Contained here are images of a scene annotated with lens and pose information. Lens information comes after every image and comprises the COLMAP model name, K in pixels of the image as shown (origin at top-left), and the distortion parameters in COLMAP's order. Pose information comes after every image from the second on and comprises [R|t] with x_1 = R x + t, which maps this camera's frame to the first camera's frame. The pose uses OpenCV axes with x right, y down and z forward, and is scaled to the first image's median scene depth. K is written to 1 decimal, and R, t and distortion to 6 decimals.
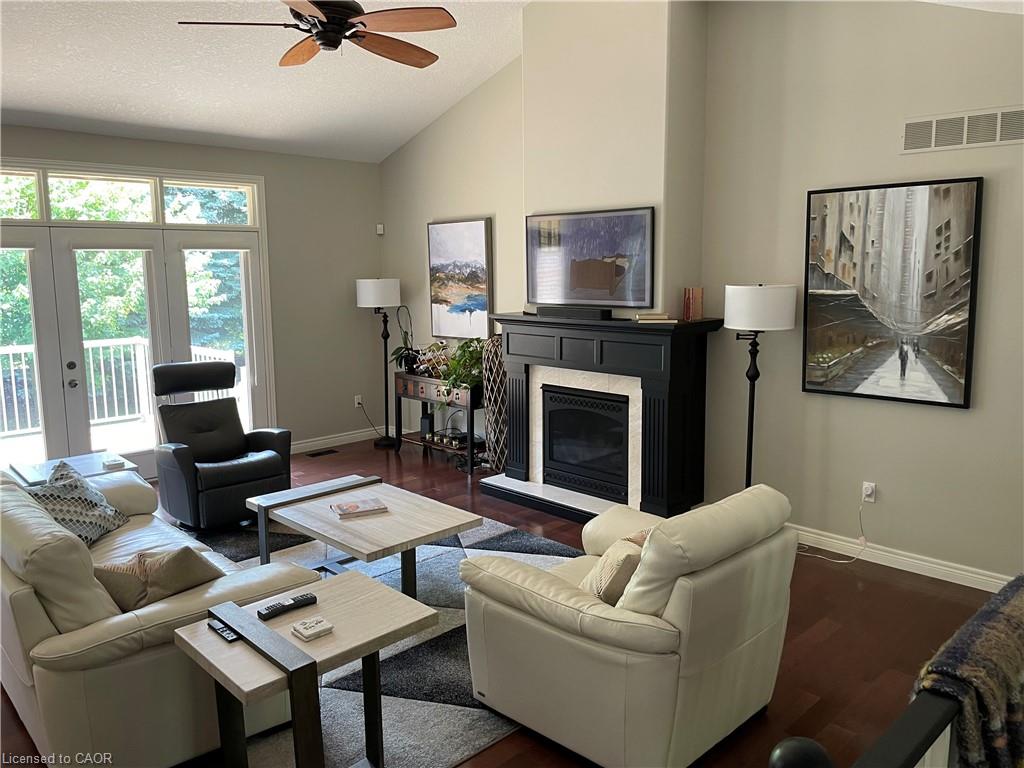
lens RADIAL K [[779.5, 0, 507.6], [0, 779.5, 380.3], [0, 0, 1]] dist [0.038188, -0.017369]
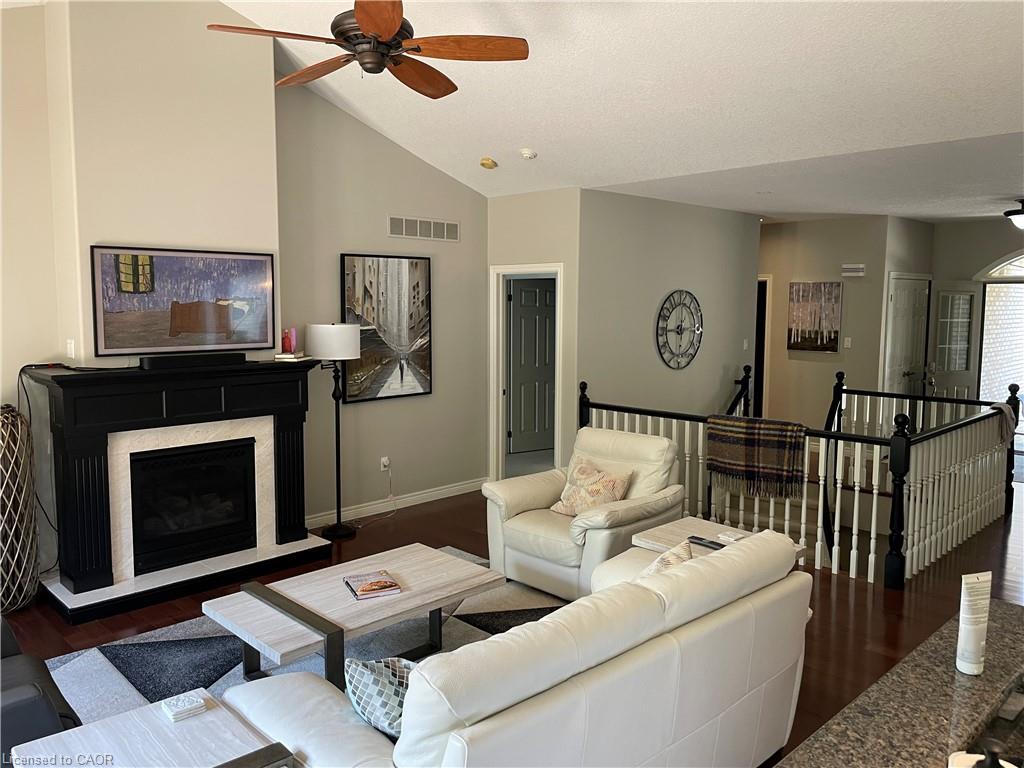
lens RADIAL K [[779.5, 0, 507.5], [0, 779.5, 381.4], [0, 0, 1]] dist [0.038188, -0.017369]
pose [[-0.012134, -0.095348, 0.995370, -1.013991], [0.145081, 0.984742, 0.096099, -0.119842], [-0.989345, 0.145576, 0.001885, 0.791275]]
